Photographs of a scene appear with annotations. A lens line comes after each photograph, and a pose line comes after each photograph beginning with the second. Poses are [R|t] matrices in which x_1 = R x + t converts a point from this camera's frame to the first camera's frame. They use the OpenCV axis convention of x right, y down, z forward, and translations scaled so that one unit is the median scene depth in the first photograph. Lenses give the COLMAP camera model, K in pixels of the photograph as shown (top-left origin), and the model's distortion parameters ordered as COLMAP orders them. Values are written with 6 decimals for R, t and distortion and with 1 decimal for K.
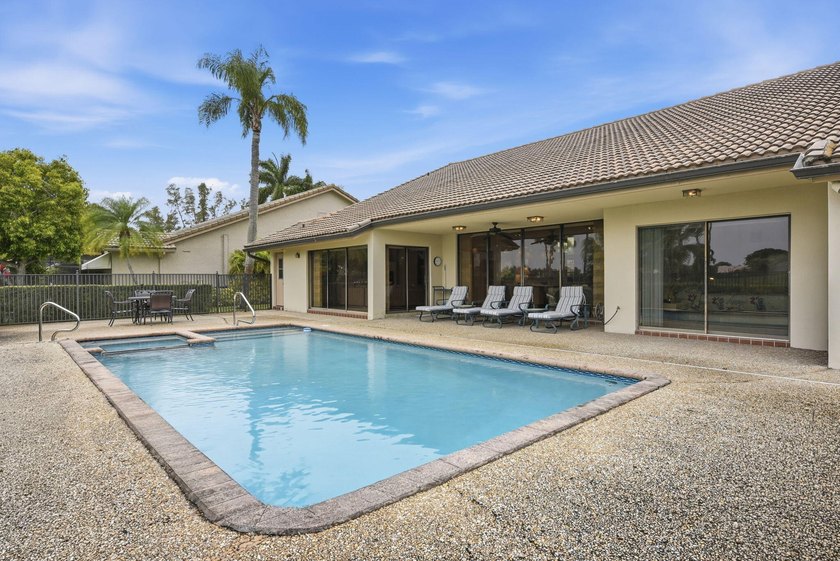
lens RADIAL K [[463.0, 0, 420.0], [0, 463.0, 280.5], [0, 0, 1]] dist [-0.000185, 0.000019]
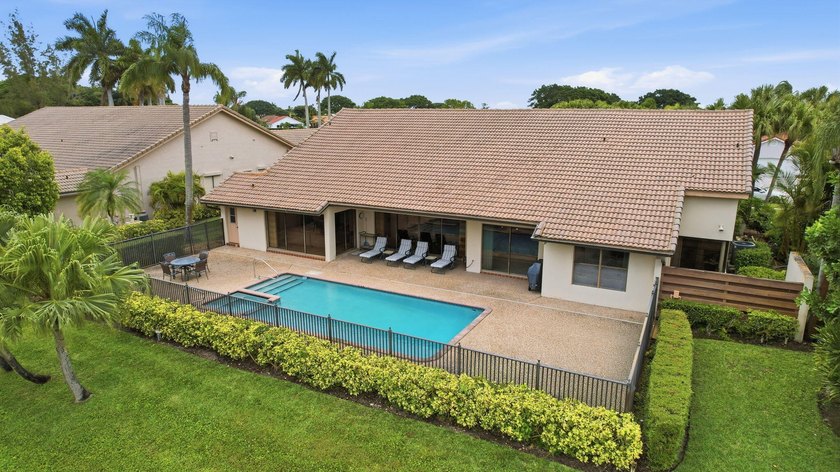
lens RADIAL K [[539.7, 0, 420.0], [0, 539.7, 236.0], [0, 0, 1]] dist [-0.089133, 0.084169]
pose [[0.936582, -0.065703, 0.344233, -0.479988], [-0.010004, 0.976855, 0.213668, -0.435497], [-0.350305, -0.203561, 0.914248, -0.856250]]
